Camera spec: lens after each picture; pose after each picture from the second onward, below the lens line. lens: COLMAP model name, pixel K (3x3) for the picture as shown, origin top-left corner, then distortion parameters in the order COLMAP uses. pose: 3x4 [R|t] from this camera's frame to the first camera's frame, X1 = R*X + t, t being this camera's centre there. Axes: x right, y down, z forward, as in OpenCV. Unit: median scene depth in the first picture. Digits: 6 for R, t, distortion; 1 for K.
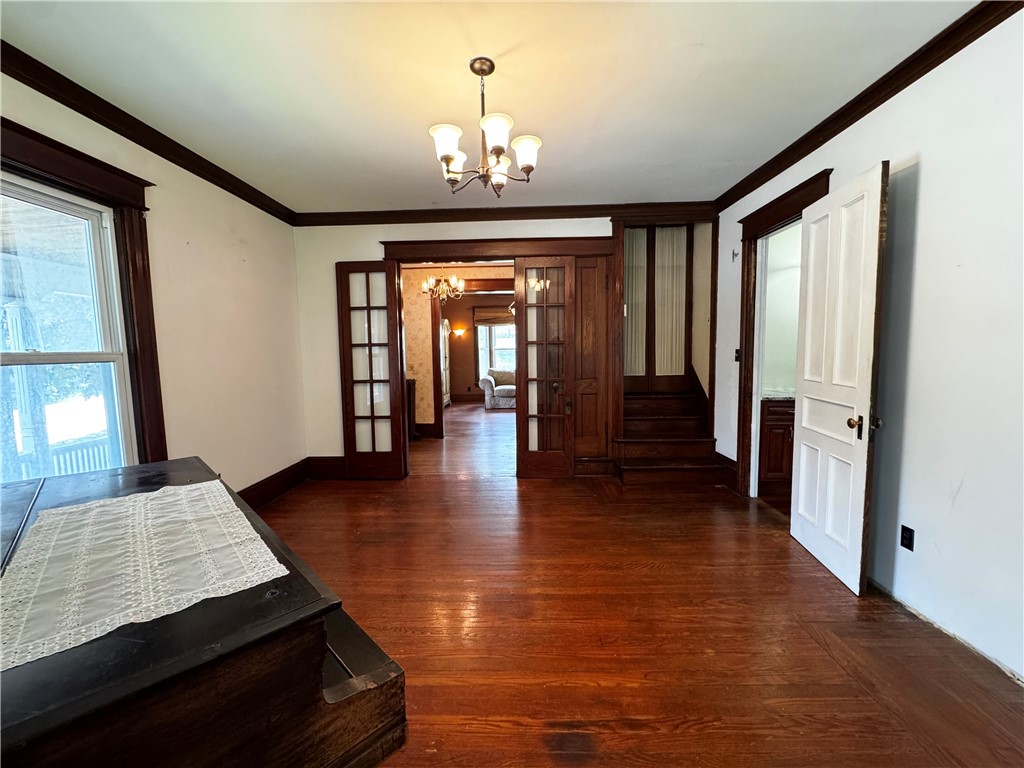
lens RADIAL K [[406.9, 0, 511.7], [0, 406.9, 384.9], [0, 0, 1]] dist [-0.003266, -0.000668]
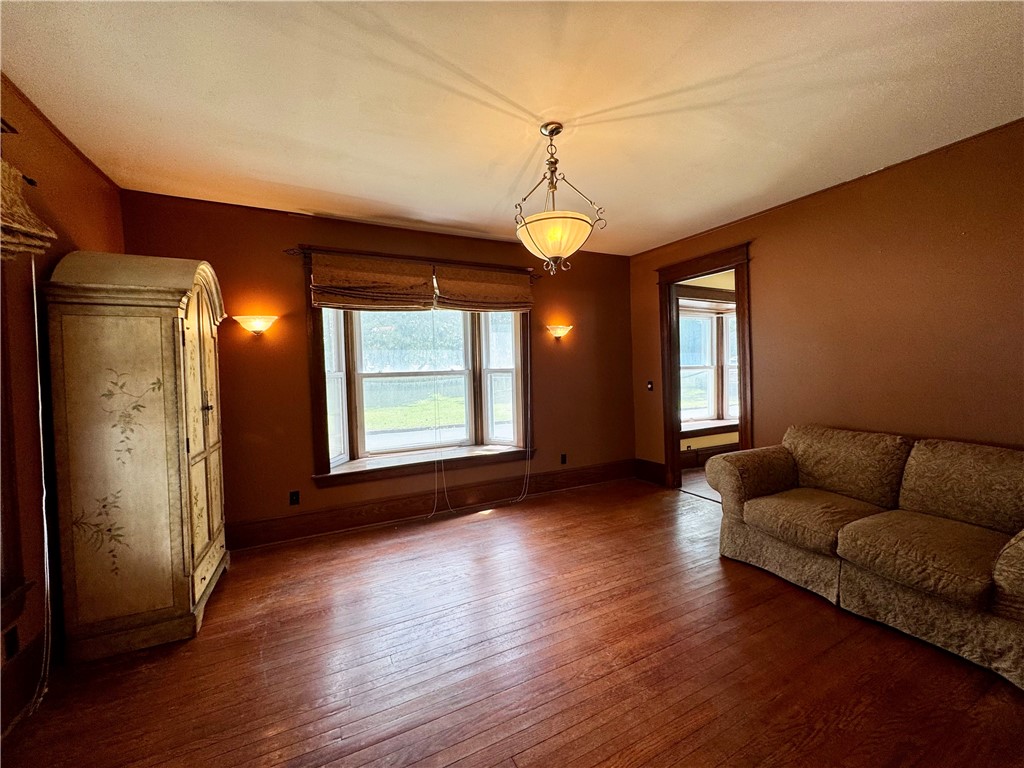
lens RADIAL K [[406.9, 0, 515.7], [0, 406.9, 382.4], [0, 0, 1]] dist [-0.003266, -0.000668]
pose [[0.882591, -0.022116, 0.469621, -0.100570], [0.049811, 0.997669, -0.046631, -0.057795], [-0.467495, 0.064549, 0.881636, 0.629642]]
